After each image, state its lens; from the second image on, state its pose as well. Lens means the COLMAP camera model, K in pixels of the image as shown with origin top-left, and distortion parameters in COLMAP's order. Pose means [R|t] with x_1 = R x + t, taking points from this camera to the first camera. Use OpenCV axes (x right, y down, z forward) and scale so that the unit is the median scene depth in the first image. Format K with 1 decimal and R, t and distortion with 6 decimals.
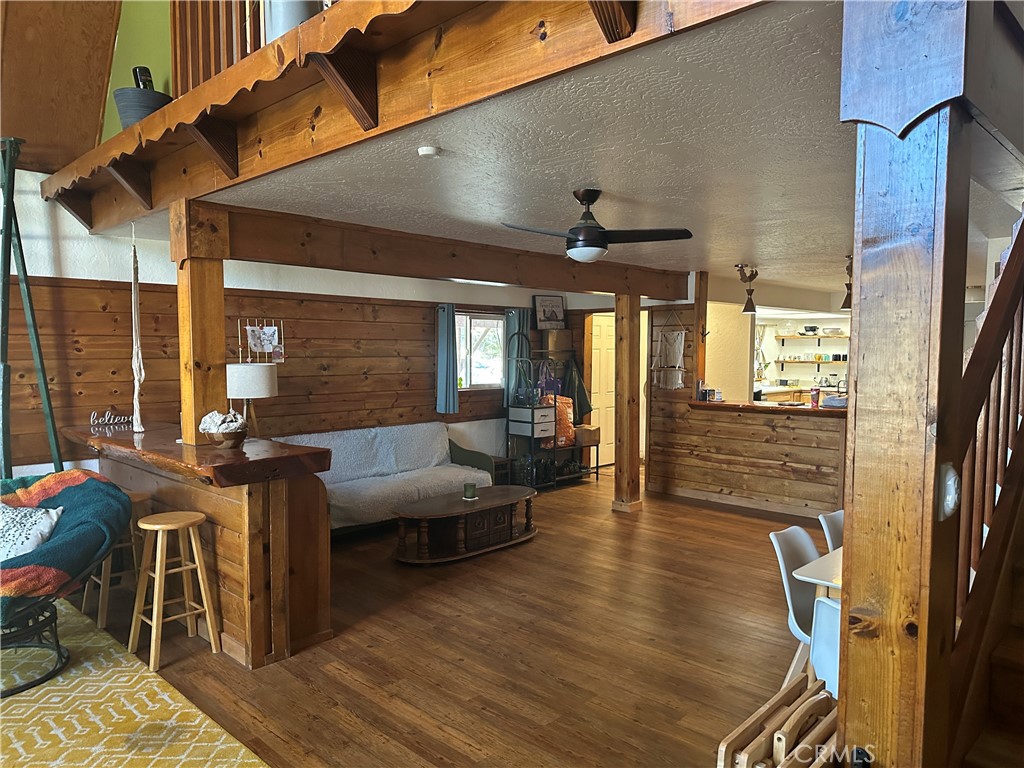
lens RADIAL K [[709.6, 0, 511.1], [0, 709.6, 392.8], [0, 0, 1]] dist [0.127521, -0.212503]
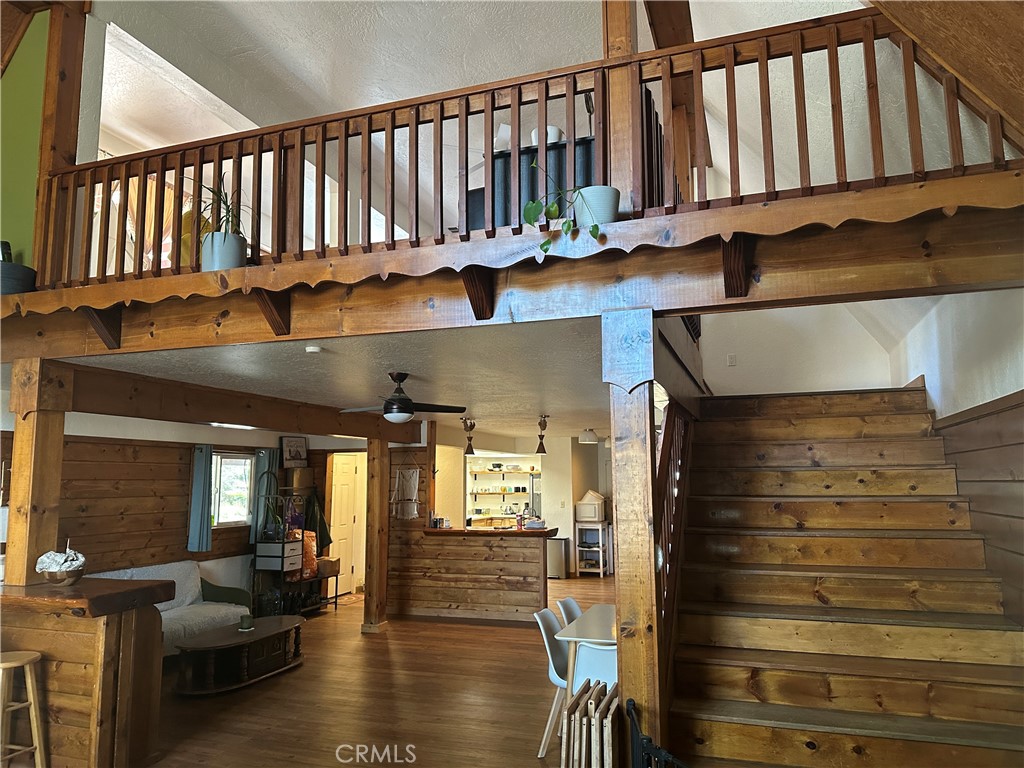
lens RADIAL K [[709.6, 0, 511.1], [0, 709.6, 392.8], [0, 0, 1]] dist [0.127521, -0.212503]
pose [[0.902954, 0.043831, 0.427496, -0.139721], [0.035842, 0.983638, -0.176557, 0.003860], [-0.428240, 0.174746, 0.886608, -0.152527]]
